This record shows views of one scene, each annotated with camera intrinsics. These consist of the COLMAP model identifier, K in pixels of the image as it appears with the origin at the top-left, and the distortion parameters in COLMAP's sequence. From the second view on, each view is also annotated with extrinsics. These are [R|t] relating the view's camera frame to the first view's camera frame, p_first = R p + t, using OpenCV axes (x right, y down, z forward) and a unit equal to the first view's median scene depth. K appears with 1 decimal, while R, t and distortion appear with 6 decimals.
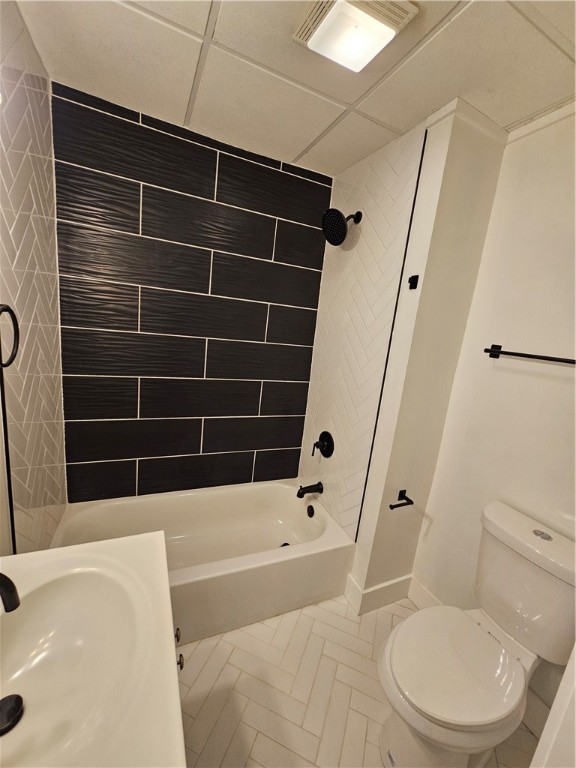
lens RADIAL K [[313.3, 0, 280.2], [0, 313.3, 385.4], [0, 0, 1]] dist [-0.000941, 0.001322]
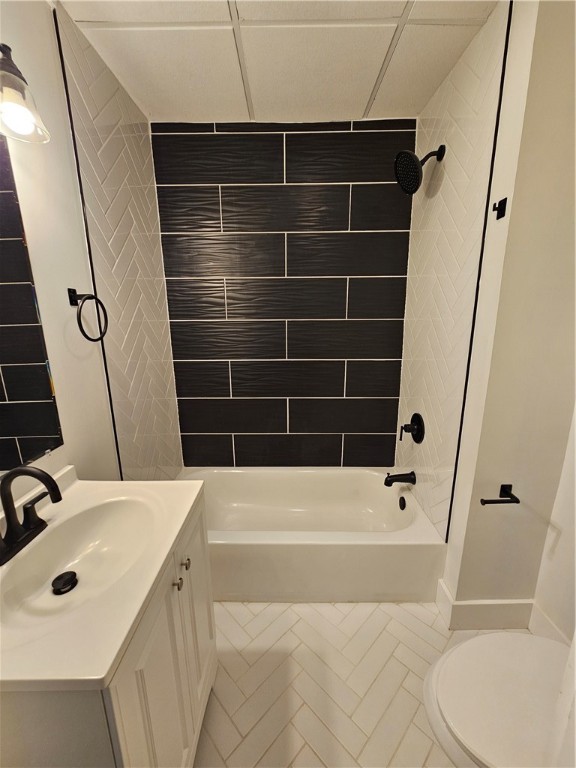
lens RADIAL K [[313.3, 0, 283.9], [0, 313.3, 387.4], [0, 0, 1]] dist [-0.000941, 0.001322]
pose [[0.905078, -0.017845, -0.424872, 0.213907], [0.020905, 0.999778, 0.002540, 0.076080], [0.424732, -0.011181, 0.905250, 0.063180]]
